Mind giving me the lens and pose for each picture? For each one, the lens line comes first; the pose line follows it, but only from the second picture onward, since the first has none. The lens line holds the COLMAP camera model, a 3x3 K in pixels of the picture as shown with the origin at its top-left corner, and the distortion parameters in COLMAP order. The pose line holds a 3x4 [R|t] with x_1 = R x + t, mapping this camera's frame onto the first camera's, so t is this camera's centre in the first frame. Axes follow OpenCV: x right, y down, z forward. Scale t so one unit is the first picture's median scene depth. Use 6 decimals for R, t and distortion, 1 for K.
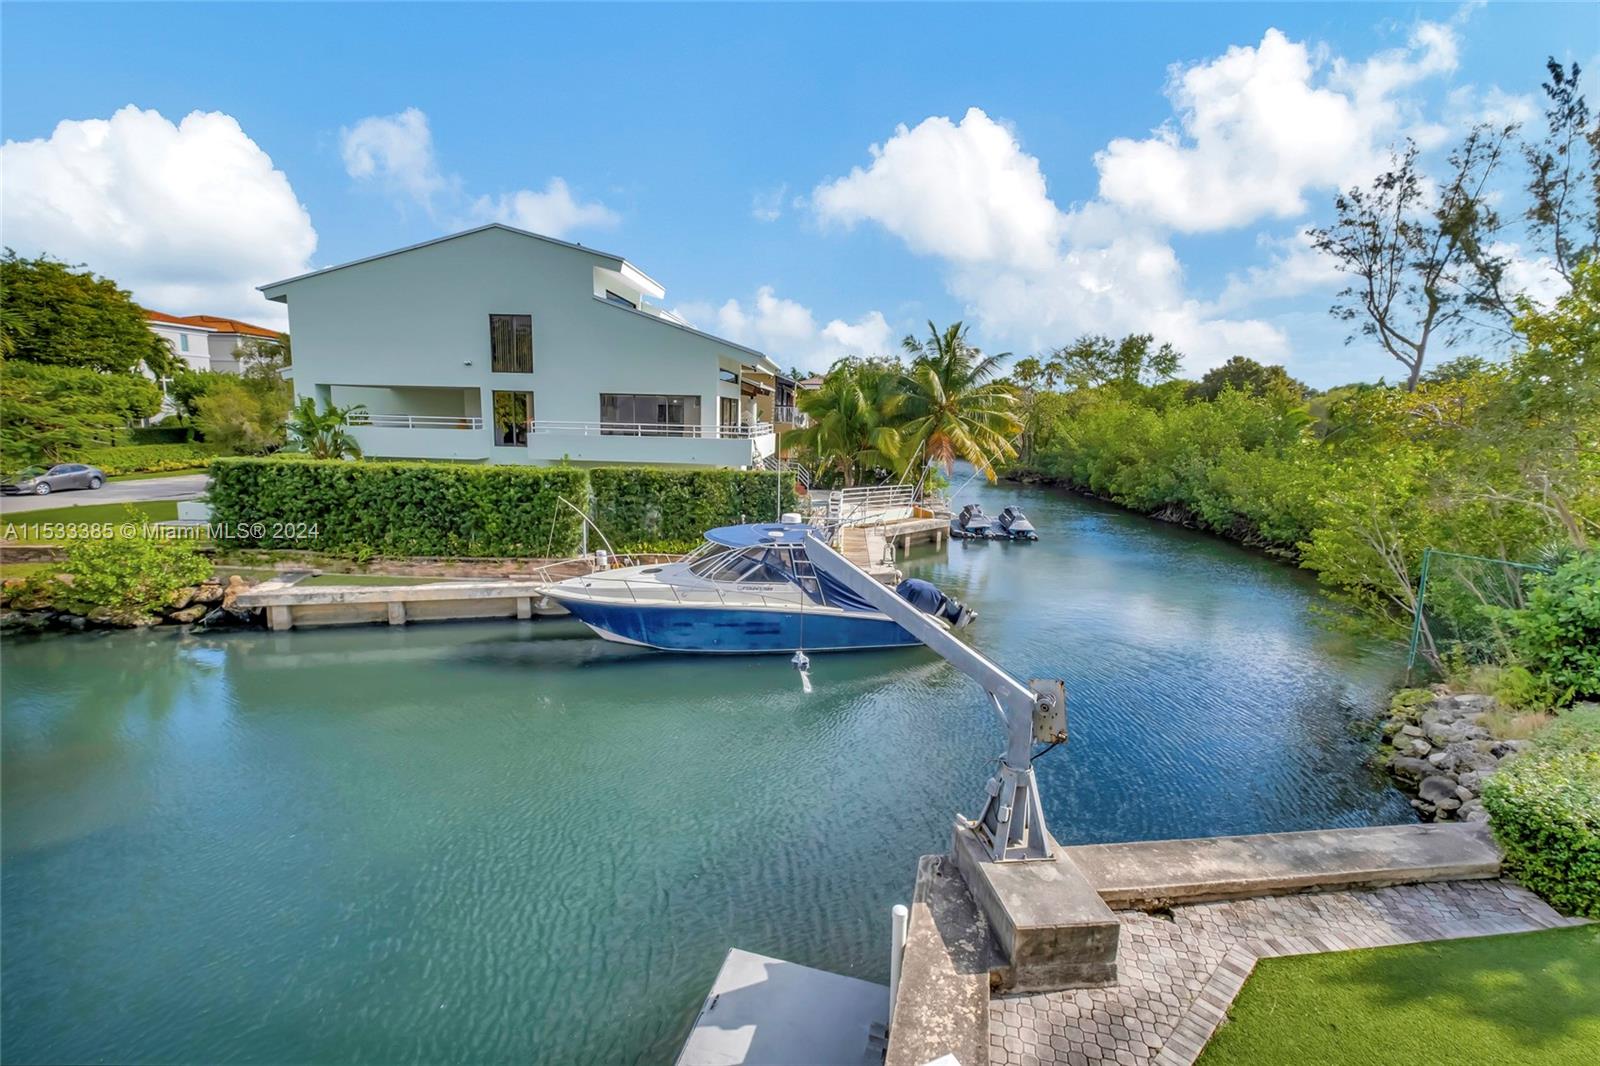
lens RADIAL K [[706.2, 0, 792.3], [0, 706.2, 527.8], [0, 0, 1]] dist [0.006250, -0.005541]
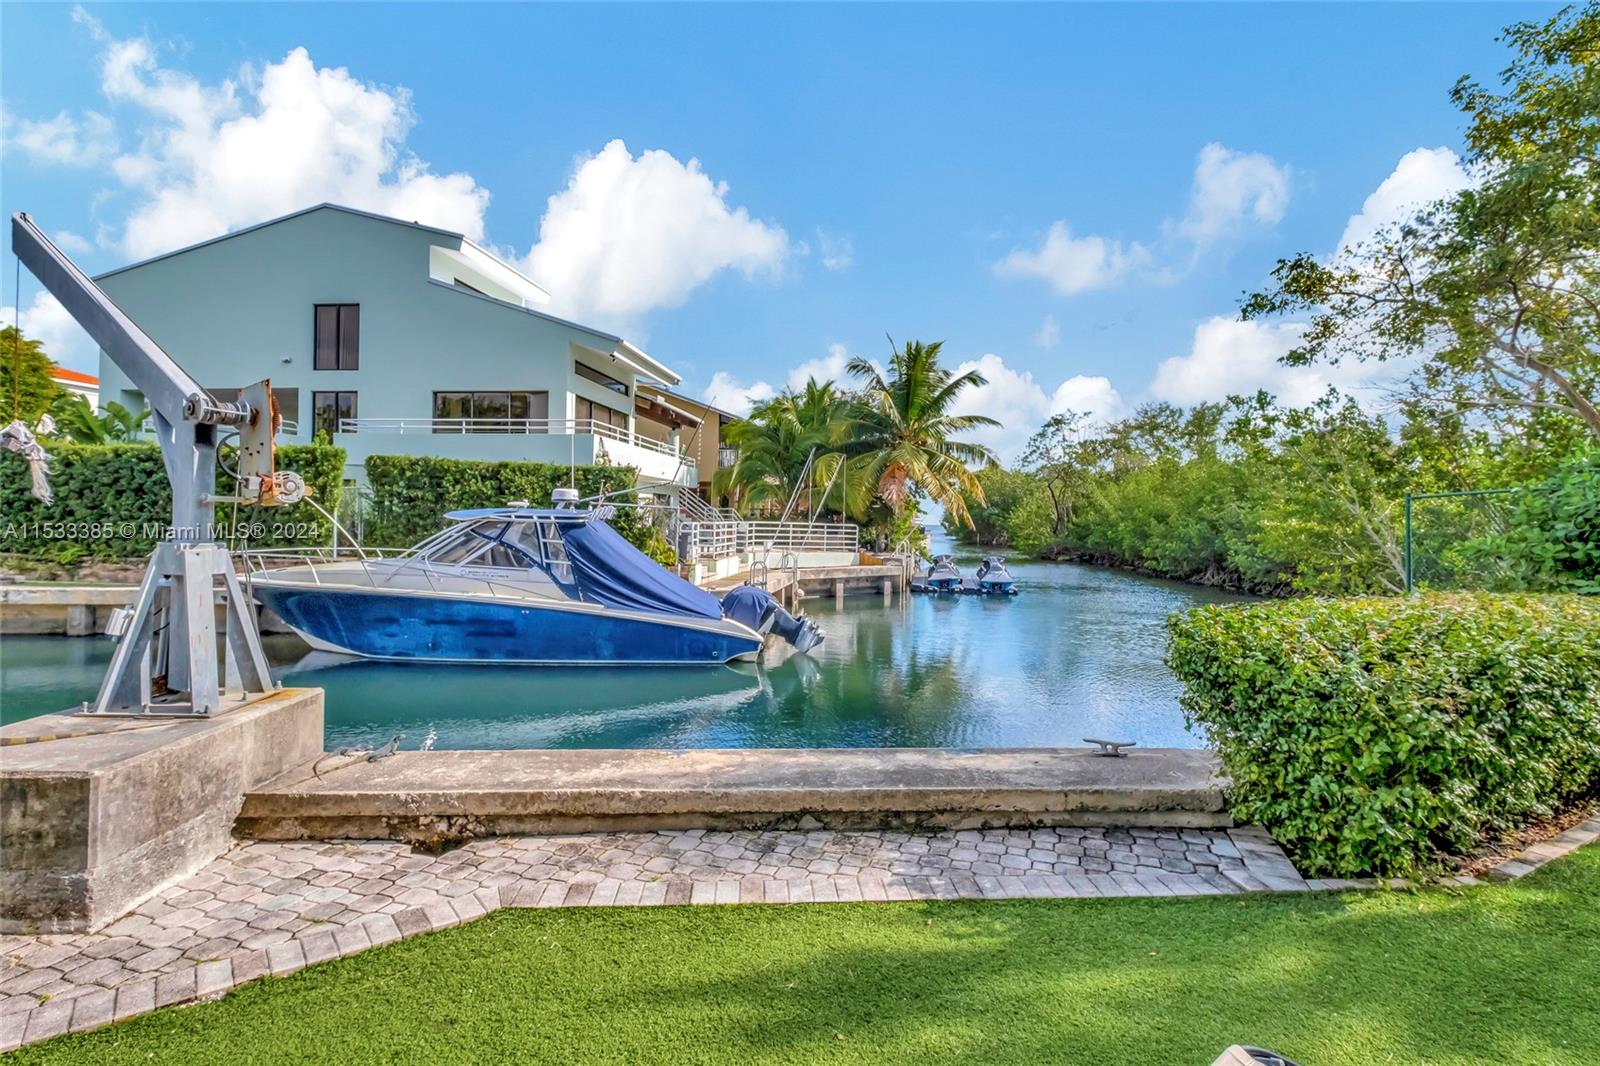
lens RADIAL K [[802.7, 0, 791.9], [0, 802.7, 524.2], [0, 0, 1]] dist [0.006505, -0.002137]
pose [[0.997494, -0.005369, -0.070544, 0.272600], [-0.005728, 0.987712, -0.156178, 0.139162], [0.070516, 0.156191, 0.985207, 0.147554]]
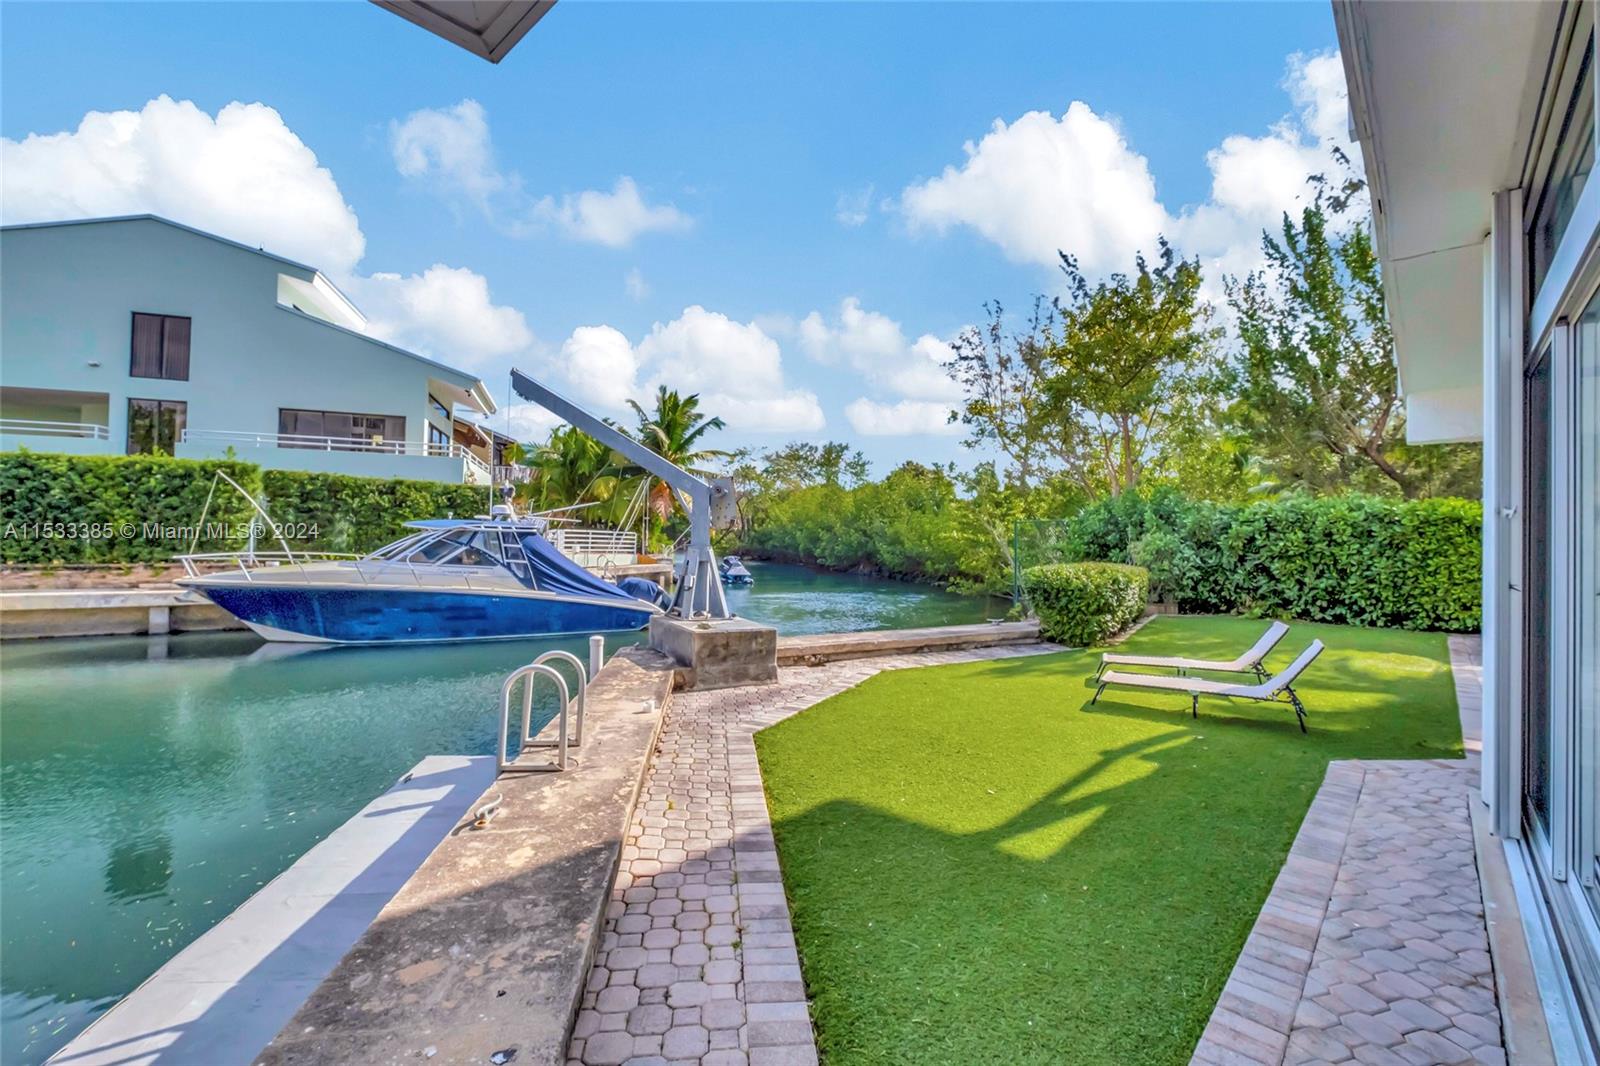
lens RADIAL K [[706.2, 0, 796.8], [0, 706.2, 522.0], [0, 0, 1]] dist [0.006250, -0.005541]
pose [[0.927994, 0.005331, 0.372557, 0.007388], [0.056895, 0.986144, -0.155828, 0.165238], [-0.368225, 0.165804, 0.914833, -0.058535]]
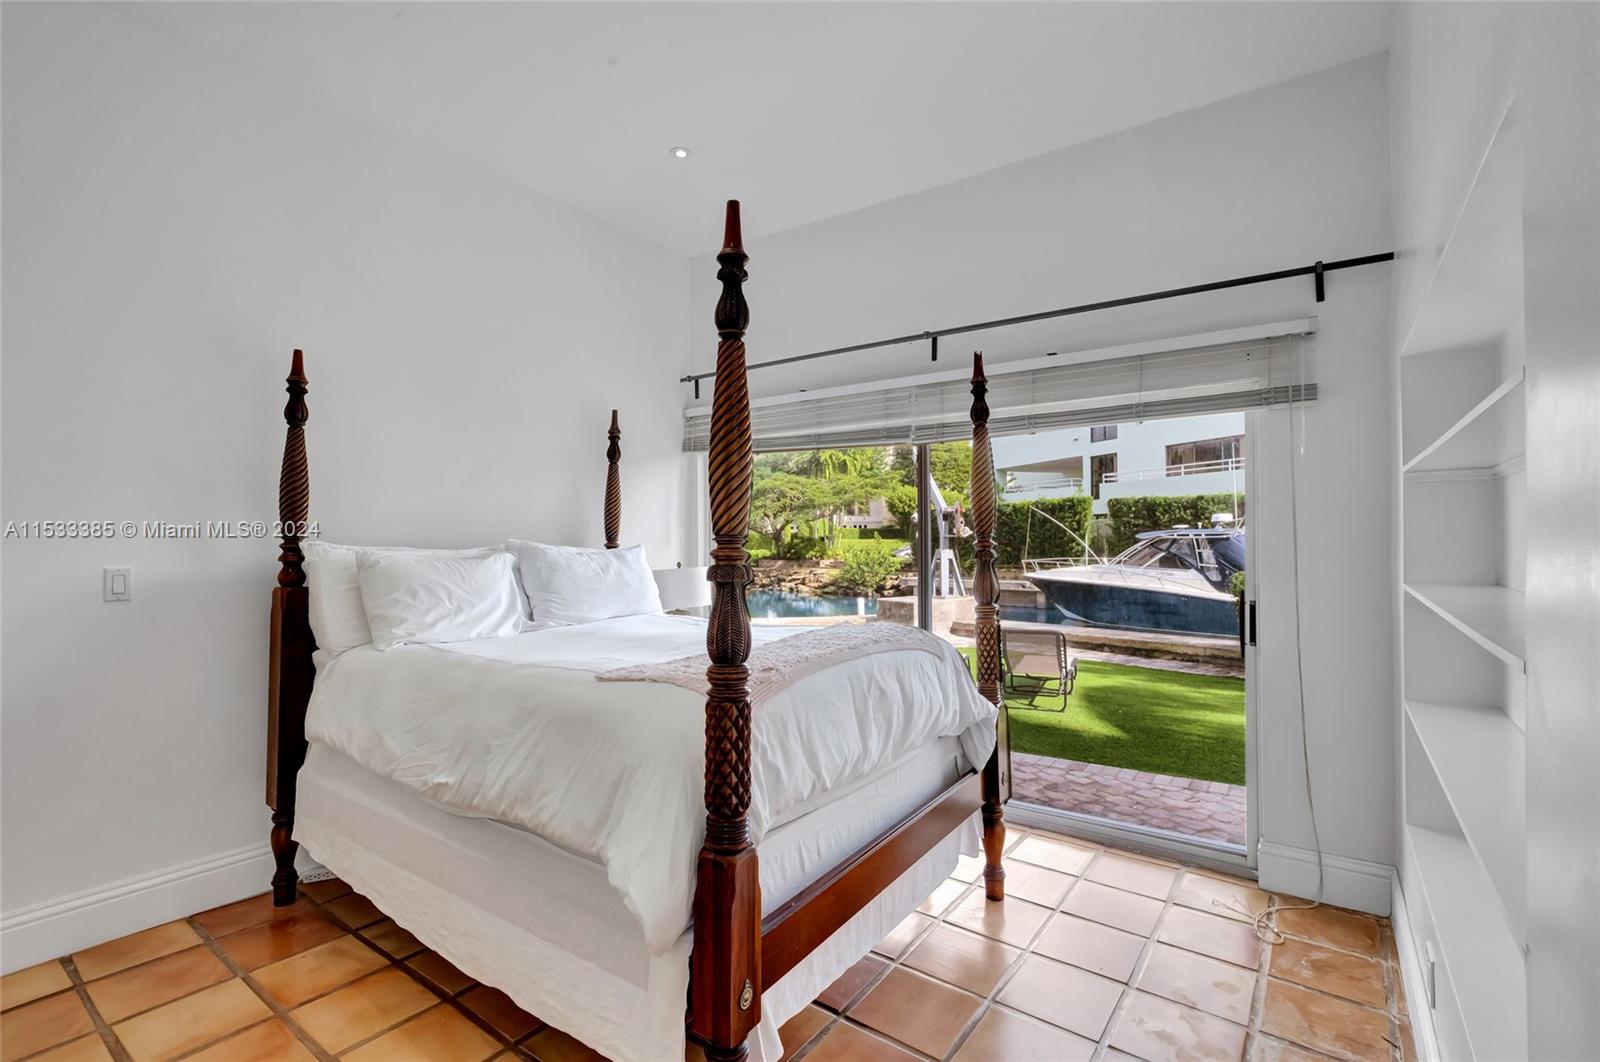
lens RADIAL K [[706.2, 0, 815.6], [0, 706.2, 526.2], [0, 0, 1]] dist [0.006250, -0.005541]
pose [[0.492848, -0.049192, -0.868724, 0.554783], [-0.114060, 0.986133, -0.120549, 0.178149], [0.862607, 0.158498, 0.480403, -0.029713]]
